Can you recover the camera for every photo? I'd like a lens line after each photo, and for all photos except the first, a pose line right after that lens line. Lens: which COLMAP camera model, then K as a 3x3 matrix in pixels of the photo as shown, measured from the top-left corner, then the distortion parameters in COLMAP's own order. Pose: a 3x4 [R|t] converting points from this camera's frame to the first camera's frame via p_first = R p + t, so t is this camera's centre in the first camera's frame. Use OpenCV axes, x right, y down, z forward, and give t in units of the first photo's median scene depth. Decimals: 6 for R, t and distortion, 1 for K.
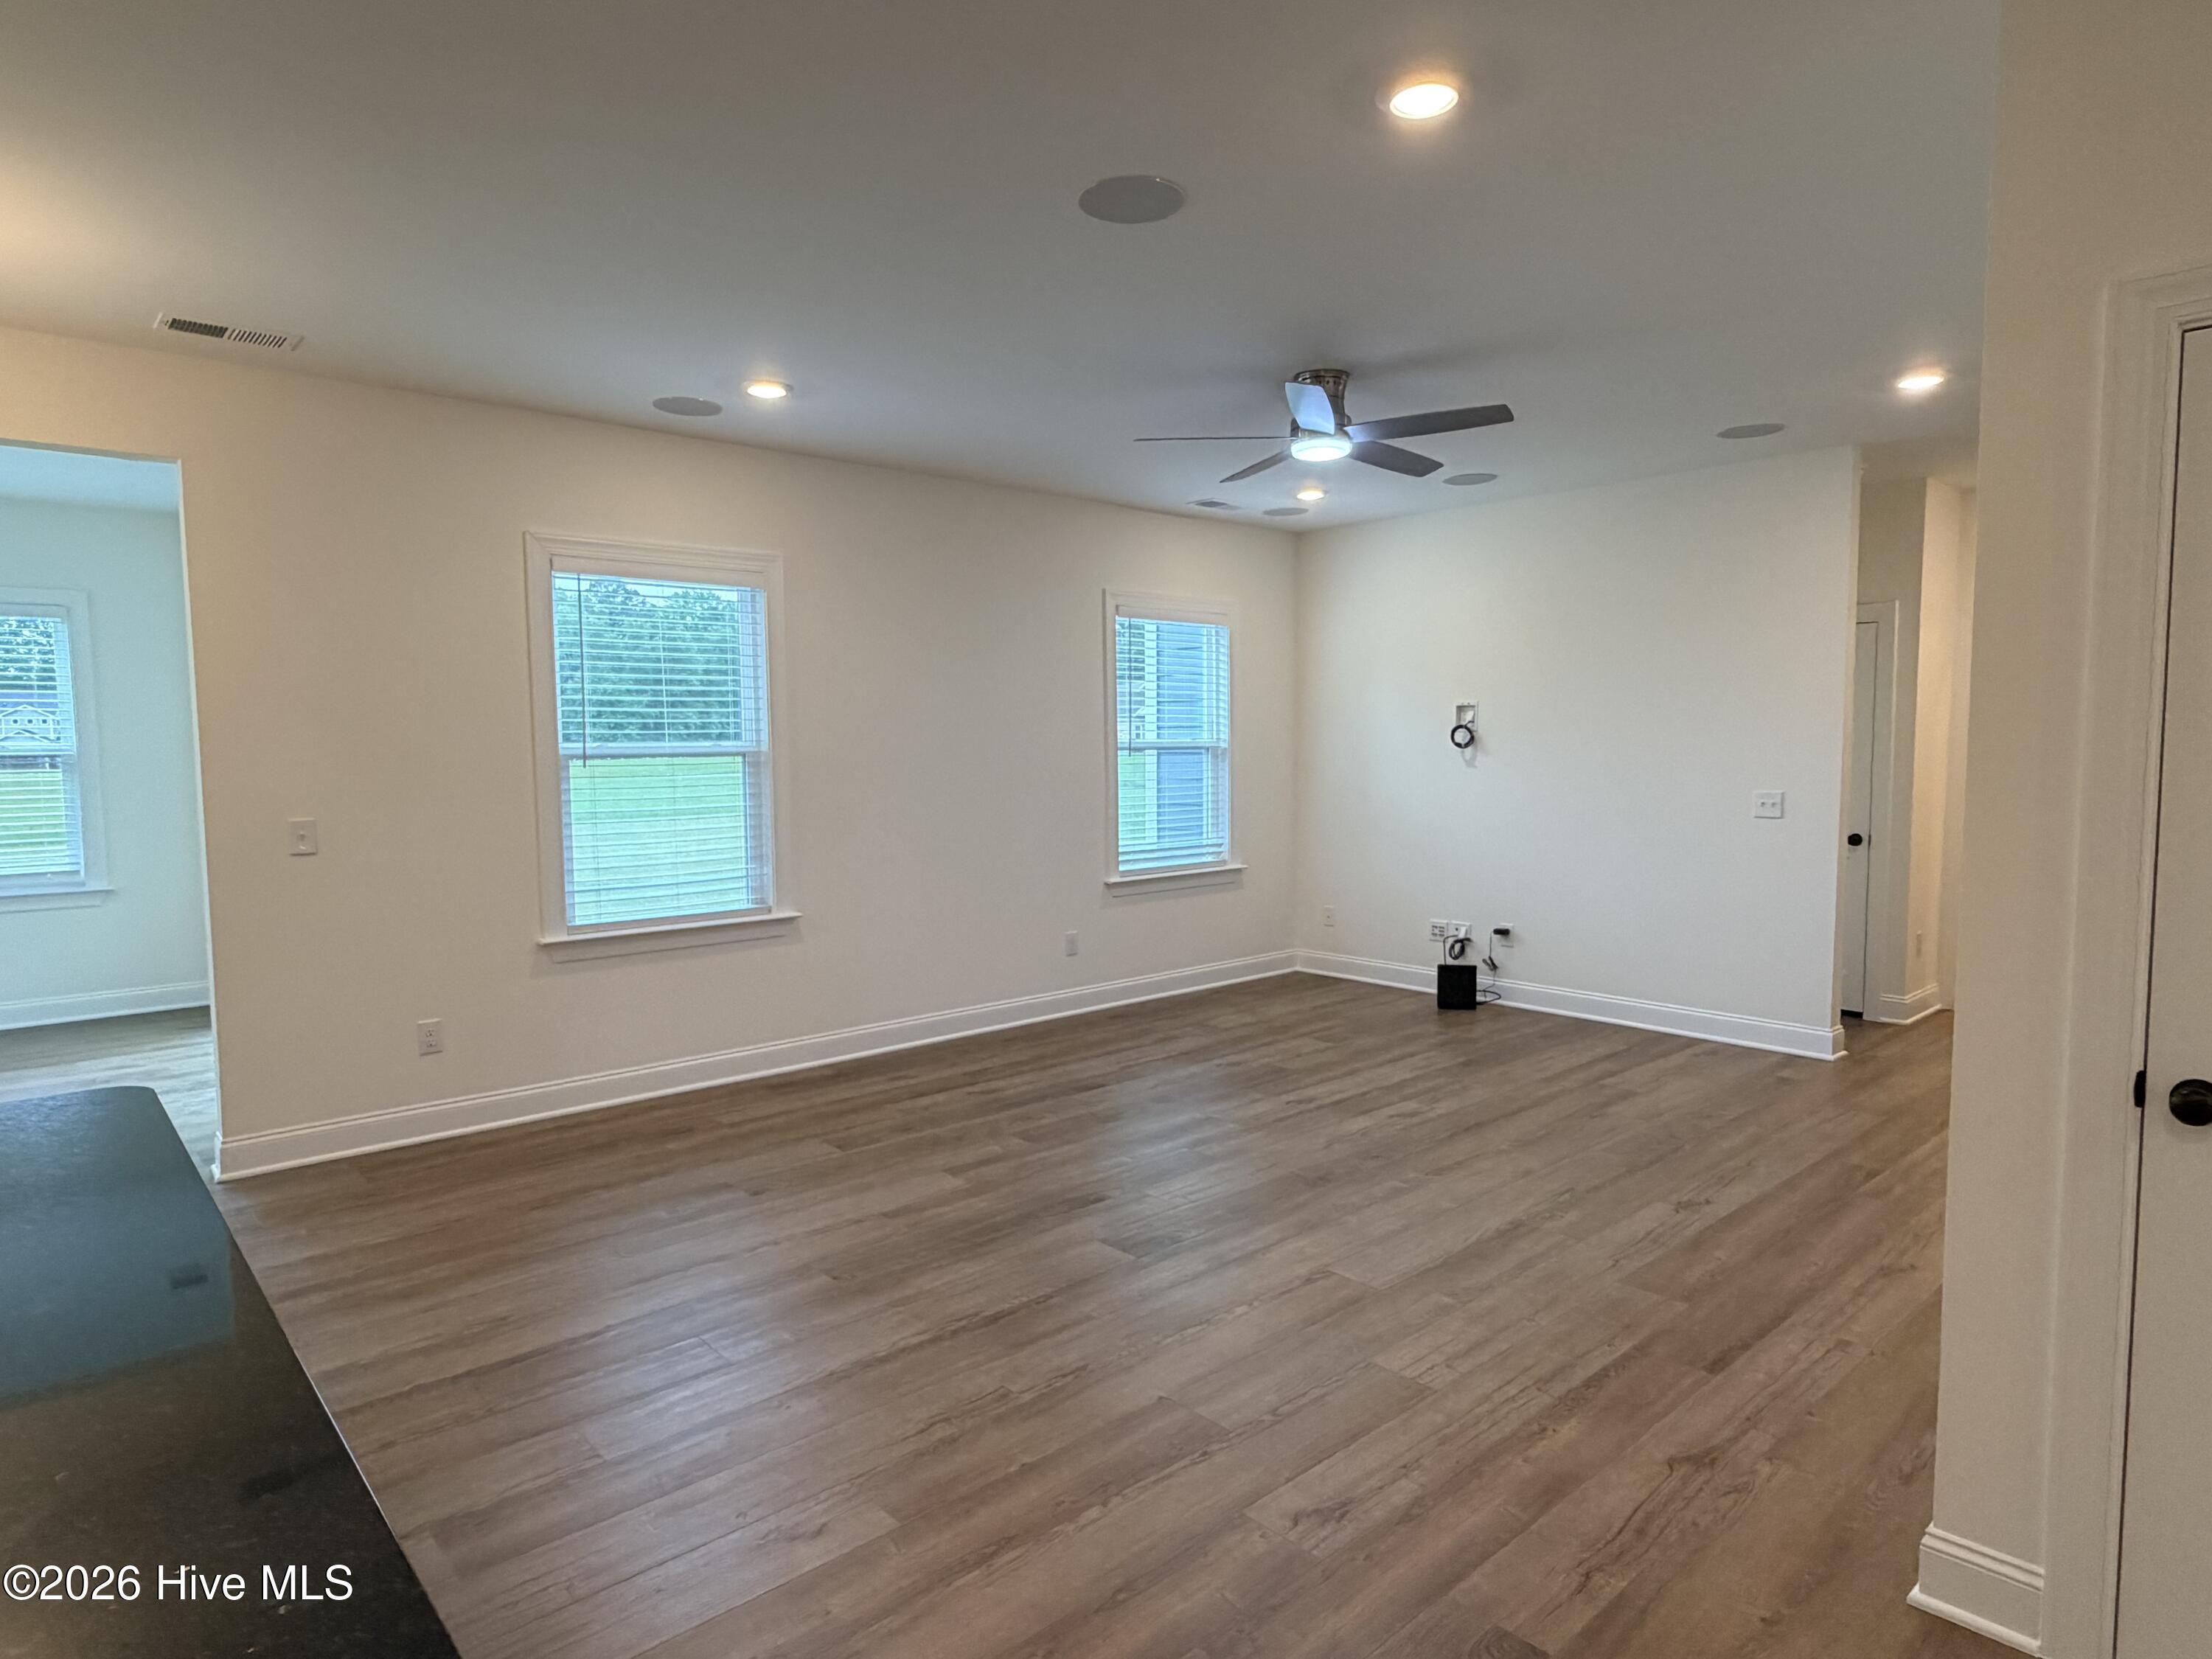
lens RADIAL K [[1270.0, 0, 1093.1], [0, 1270.0, 830.5], [0, 0, 1]] dist [-0.001434, 0.000206]
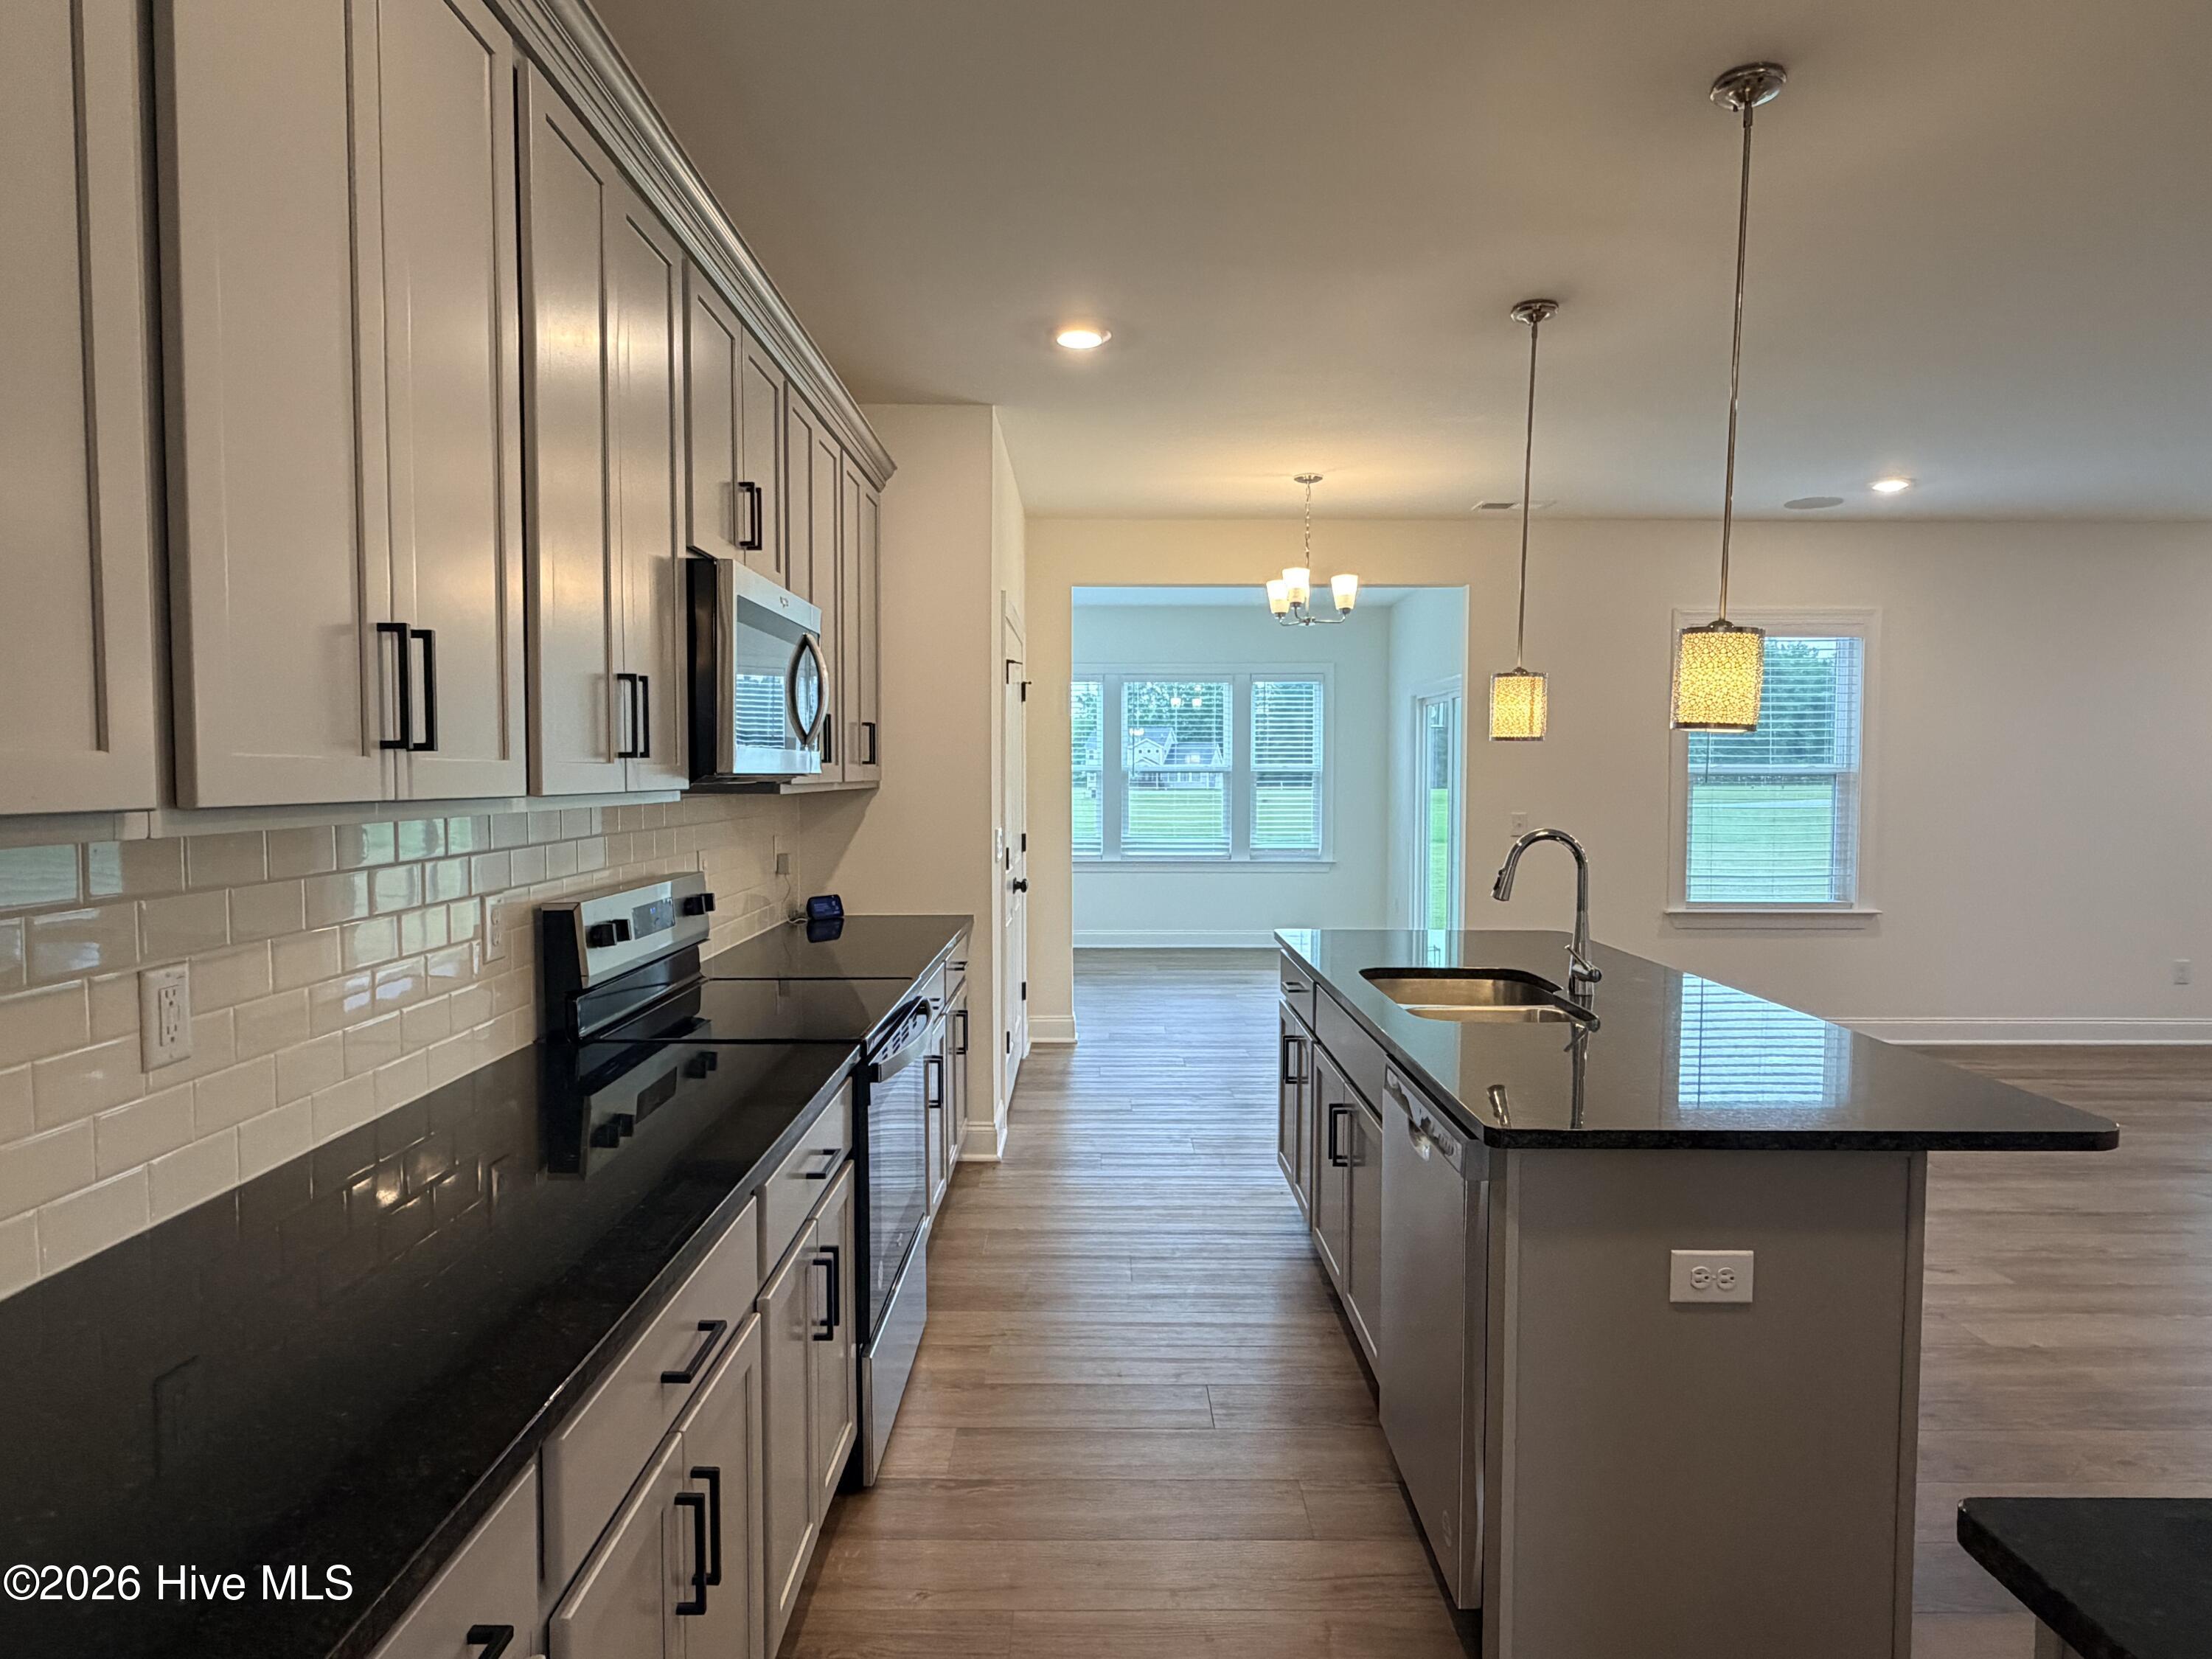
lens RADIAL K [[1261.7, 0, 1100.0], [0, 1261.7, 830.9], [0, 0, 1]] dist [0.004939, 0.000457]
pose [[0.746251, 0.039492, -0.664492, 0.005348], [-0.053892, 0.998546, -0.001177, 0.036332], [0.663479, 0.036690, 0.747295, -0.402478]]
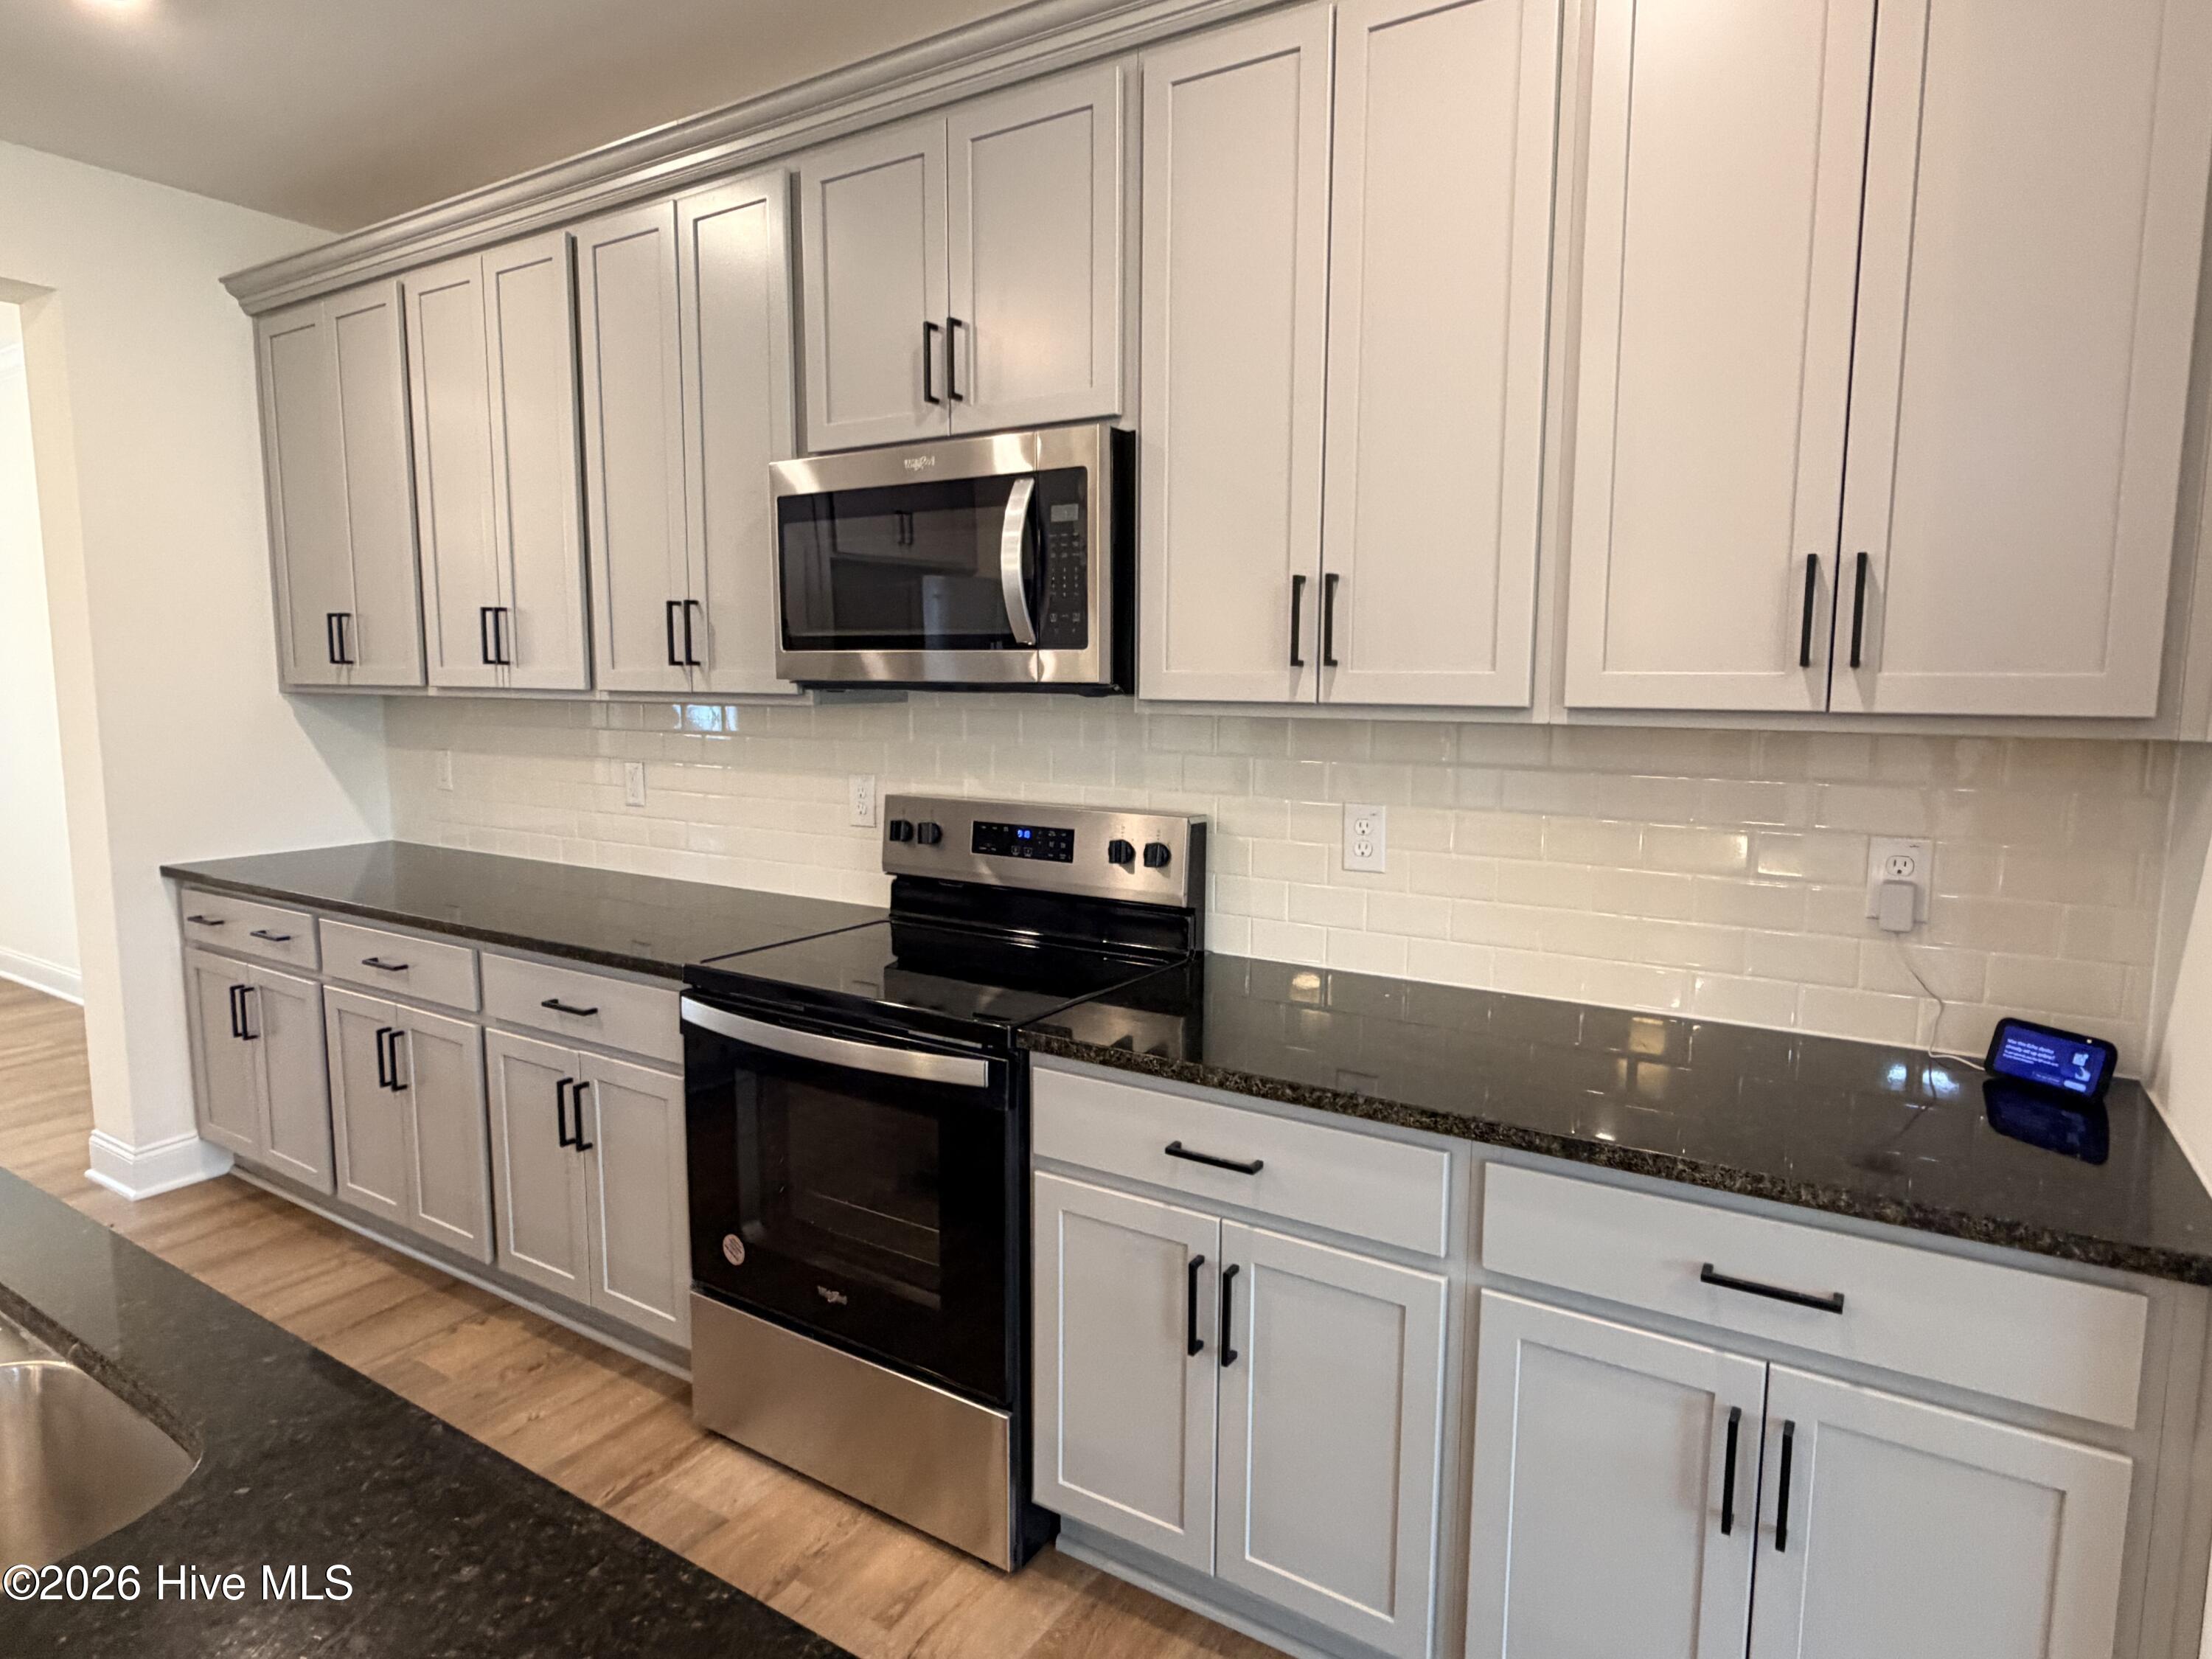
lens RADIAL K [[1261.7, 0, 1100.0], [0, 1261.7, 830.9], [0, 0, 1]] dist [0.004939, 0.000457]
pose [[-0.964140, 0.037377, -0.262749, -0.411359], [-0.015289, 0.980566, 0.195590, -0.018840], [0.264954, 0.192594, -0.944832, 0.374080]]
